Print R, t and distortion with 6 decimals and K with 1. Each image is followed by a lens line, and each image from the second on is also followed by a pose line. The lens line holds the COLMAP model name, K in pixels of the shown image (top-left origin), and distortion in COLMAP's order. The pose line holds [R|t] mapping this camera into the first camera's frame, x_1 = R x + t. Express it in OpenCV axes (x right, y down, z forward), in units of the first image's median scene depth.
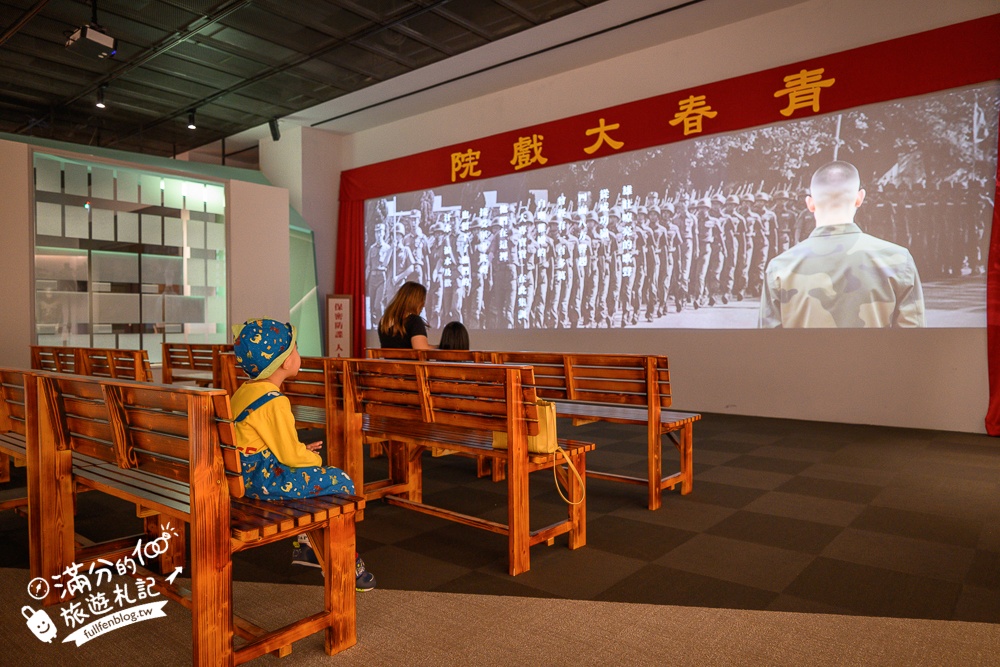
lens RADIAL K [[672.1, 0, 500.9], [0, 672.1, 332.5], [0, 0, 1]] dist [0.003265, -0.001264]
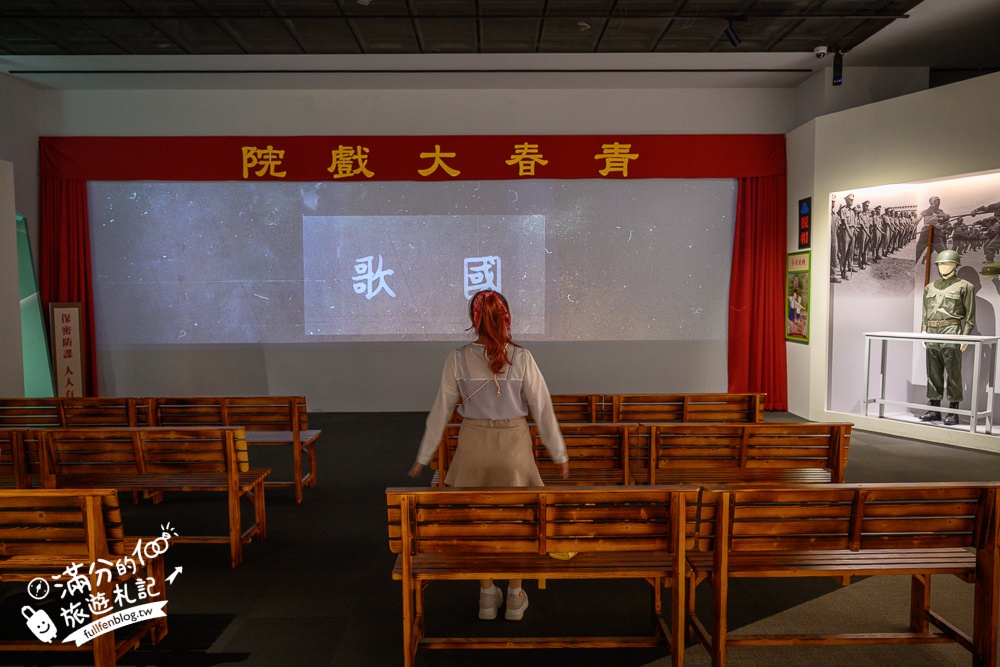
lens RADIAL K [[672.1, 0, 498.9], [0, 672.1, 336.5], [0, 0, 1]] dist [0.003265, -0.001264]
pose [[0.769728, -0.037654, 0.637261, -0.455477], [0.007860, 0.998742, 0.049519, -0.066875], [-0.638324, -0.033108, 0.769056, 0.110713]]
